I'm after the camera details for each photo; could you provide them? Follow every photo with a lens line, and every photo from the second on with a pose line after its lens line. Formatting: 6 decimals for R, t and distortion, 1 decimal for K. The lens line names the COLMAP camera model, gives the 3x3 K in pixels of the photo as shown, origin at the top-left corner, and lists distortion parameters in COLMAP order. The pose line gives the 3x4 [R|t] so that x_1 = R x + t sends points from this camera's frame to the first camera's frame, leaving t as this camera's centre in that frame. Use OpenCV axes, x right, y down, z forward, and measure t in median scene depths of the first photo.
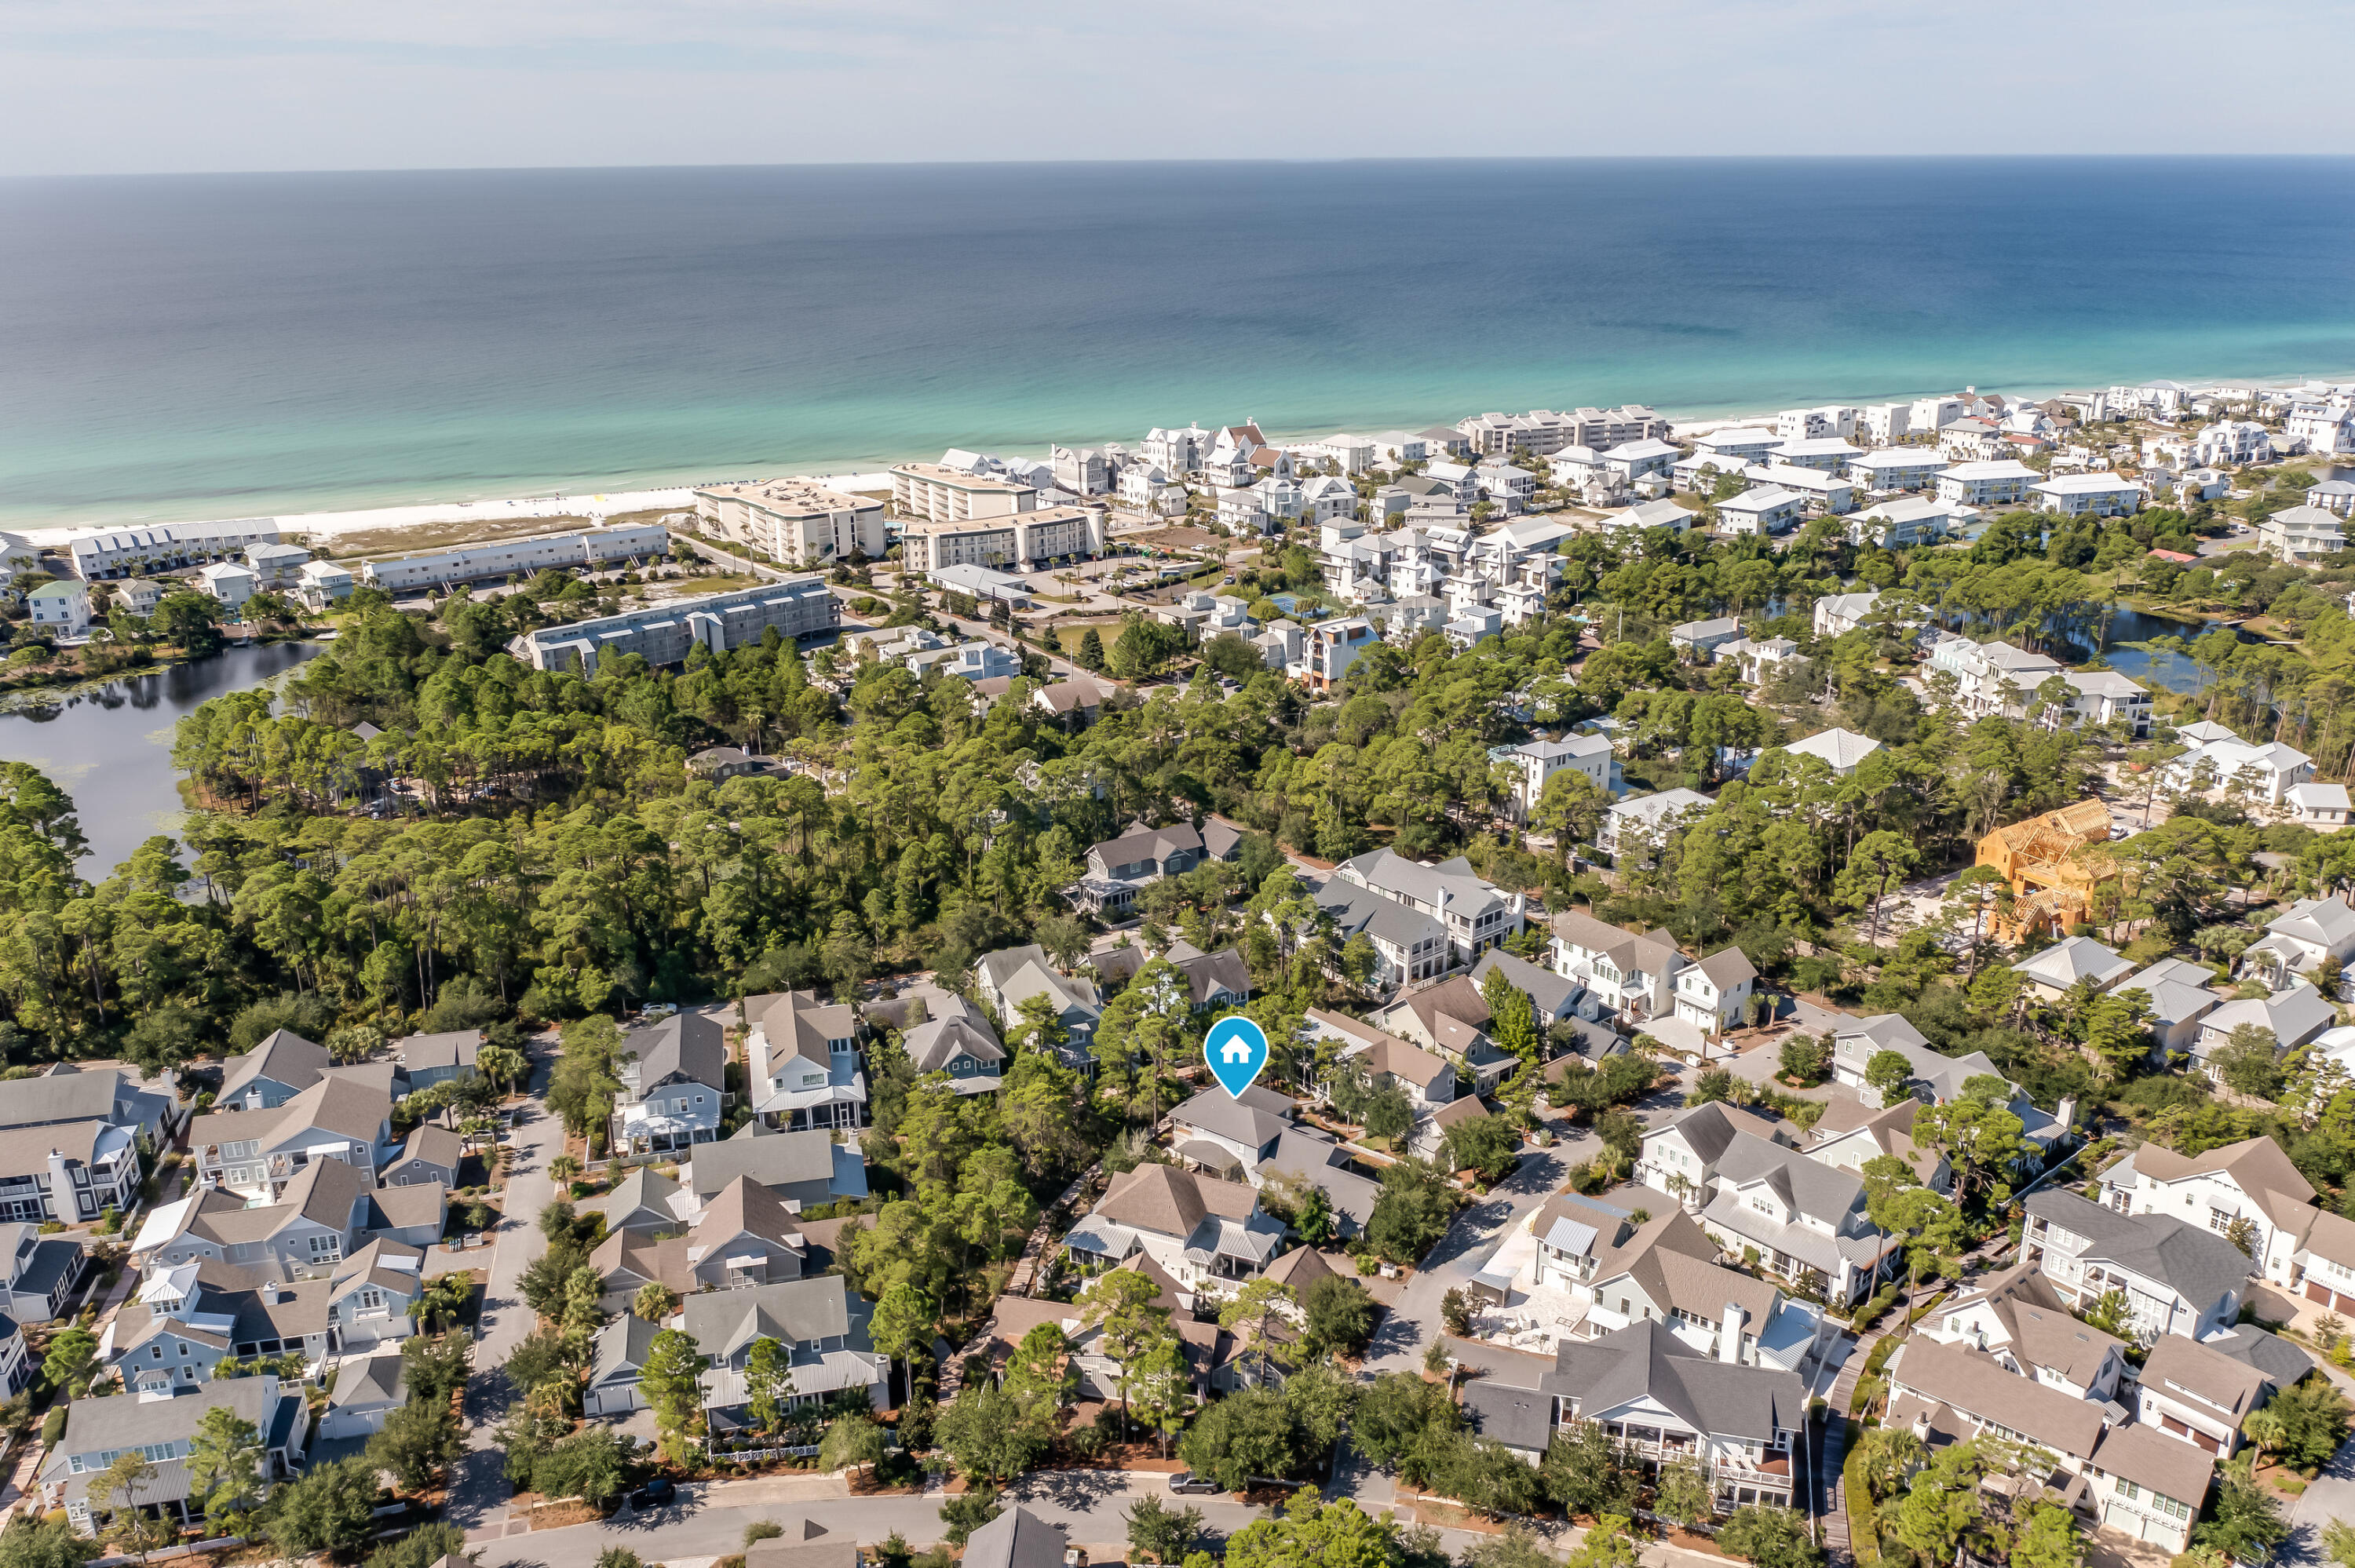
lens RADIAL K [[1923.4, 0, 1177.5], [0, 1923.4, 784.0], [0, 0, 1]] dist [0.006418, 0.002533]
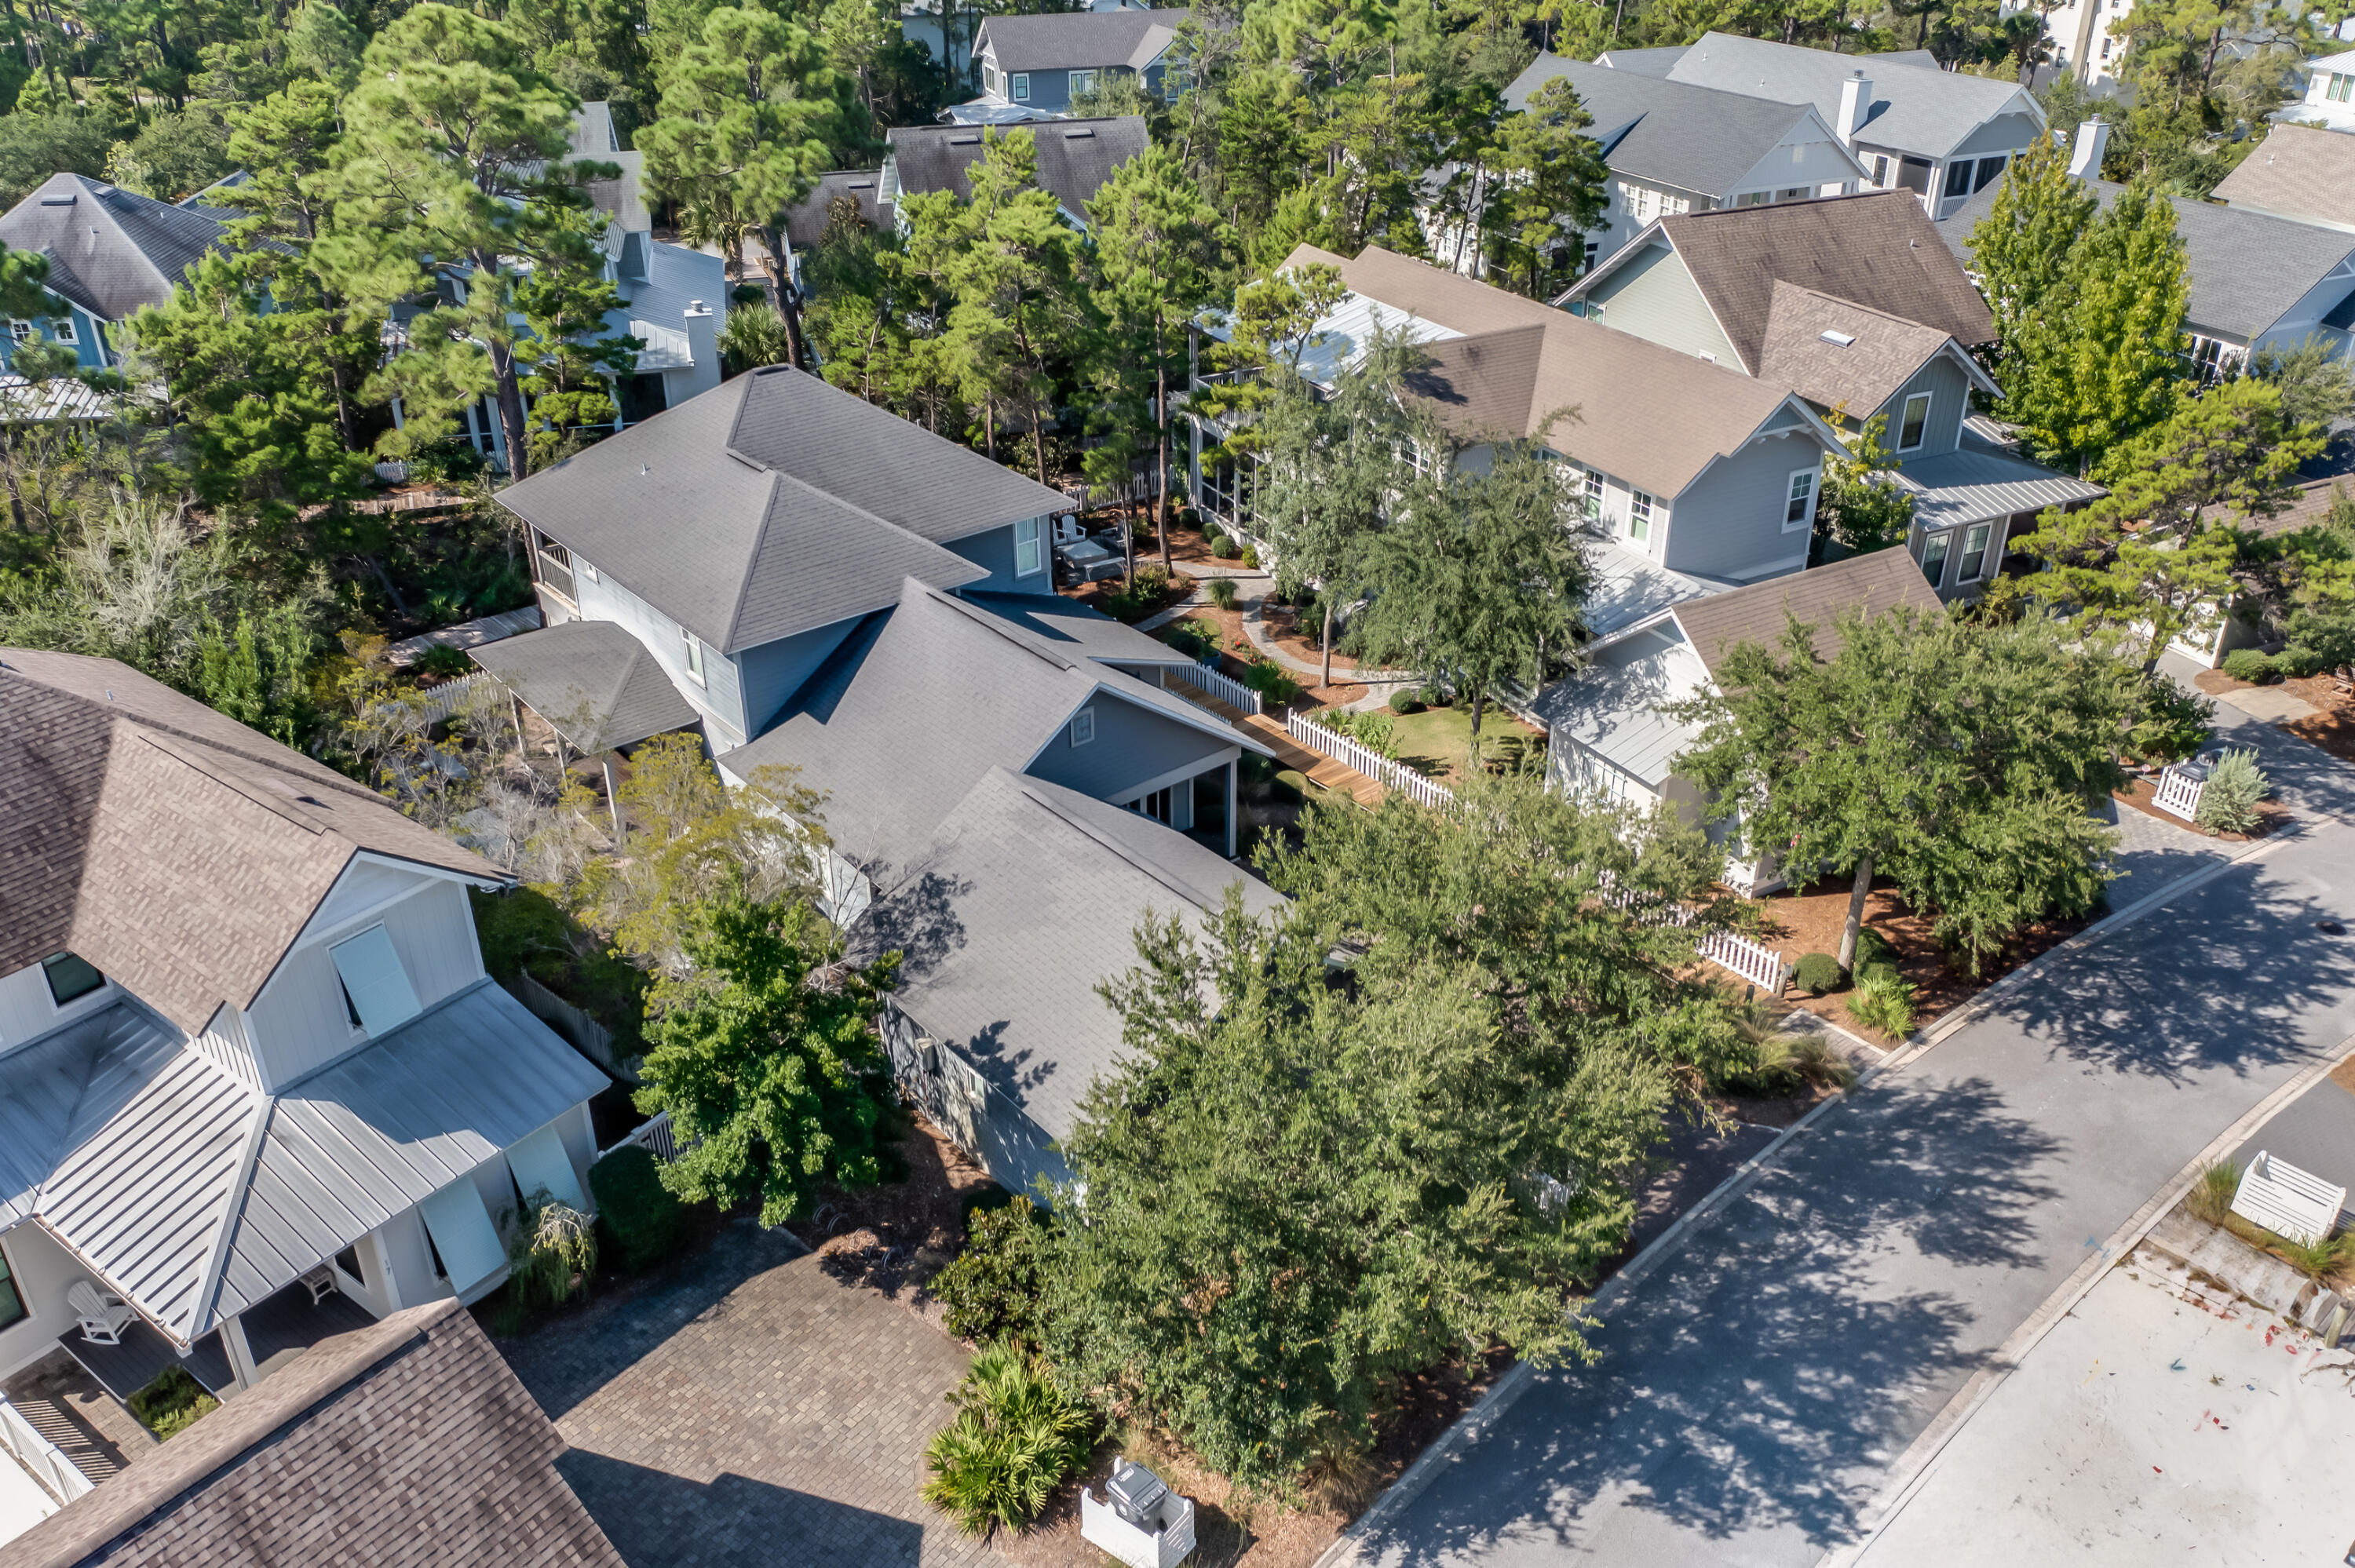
lens RADIAL K [[1923.4, 0, 1177.5], [0, 1923.4, 784.0], [0, 0, 1]] dist [0.006418, 0.002533]
pose [[0.978260, 0.113512, -0.173559, 0.118434], [-0.083398, 0.981577, 0.171904, 0.160313], [0.189875, -0.153692, 0.969704, 0.794145]]
